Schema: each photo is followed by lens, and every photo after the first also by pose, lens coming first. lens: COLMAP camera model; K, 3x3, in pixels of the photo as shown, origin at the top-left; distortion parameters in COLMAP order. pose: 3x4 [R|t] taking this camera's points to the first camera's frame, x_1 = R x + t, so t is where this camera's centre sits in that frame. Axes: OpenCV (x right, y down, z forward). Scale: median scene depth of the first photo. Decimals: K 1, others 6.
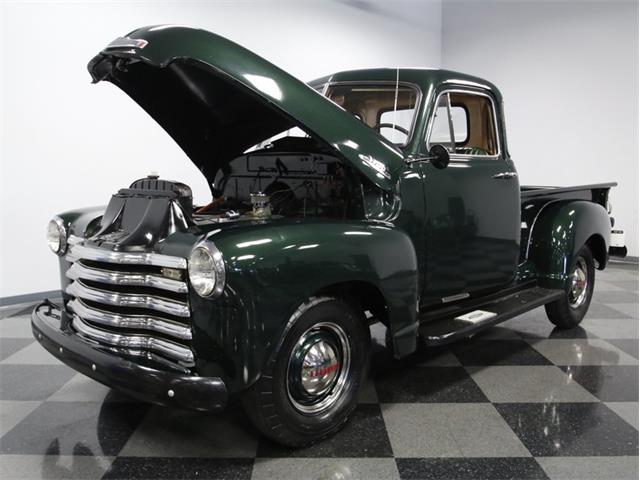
lens RADIAL K [[571.4, 0, 320.0], [0, 571.4, 240.0], [0, 0, 1]] dist [-0.048033, 0.001186]
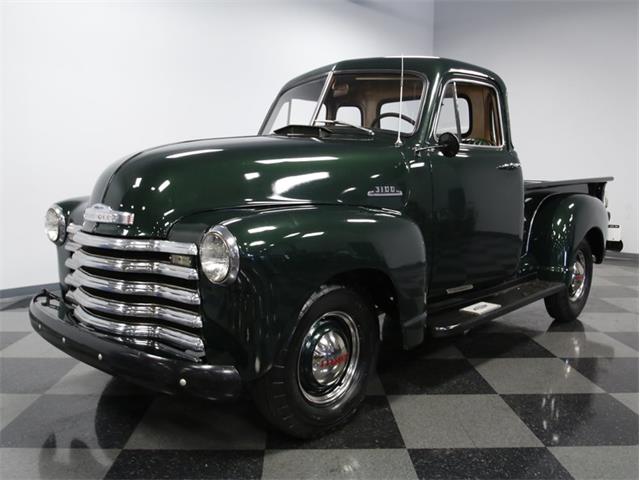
lens RADIAL K [[571.4, 0, 320.0], [0, 571.4, 240.0], [0, 0, 1]] dist [-0.048033, 0.001186]
pose [[0.999649, 0.002977, 0.026342, -0.042029], [-0.003039, 0.999993, 0.002309, 0.018404], [-0.026335, -0.002388, 0.999650, 0.018901]]
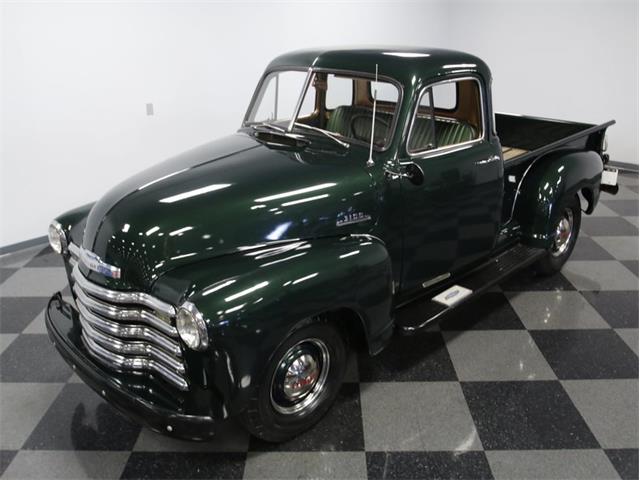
lens RADIAL K [[571.4, 0, 320.0], [0, 571.4, 240.0], [0, 0, 1]] dist [-0.048033, 0.001186]
pose [[0.999587, -0.011898, -0.026170, 0.067526], [0.018165, 0.966985, 0.254187, -0.313597], [0.022282, -0.254557, 0.966801, -0.028450]]
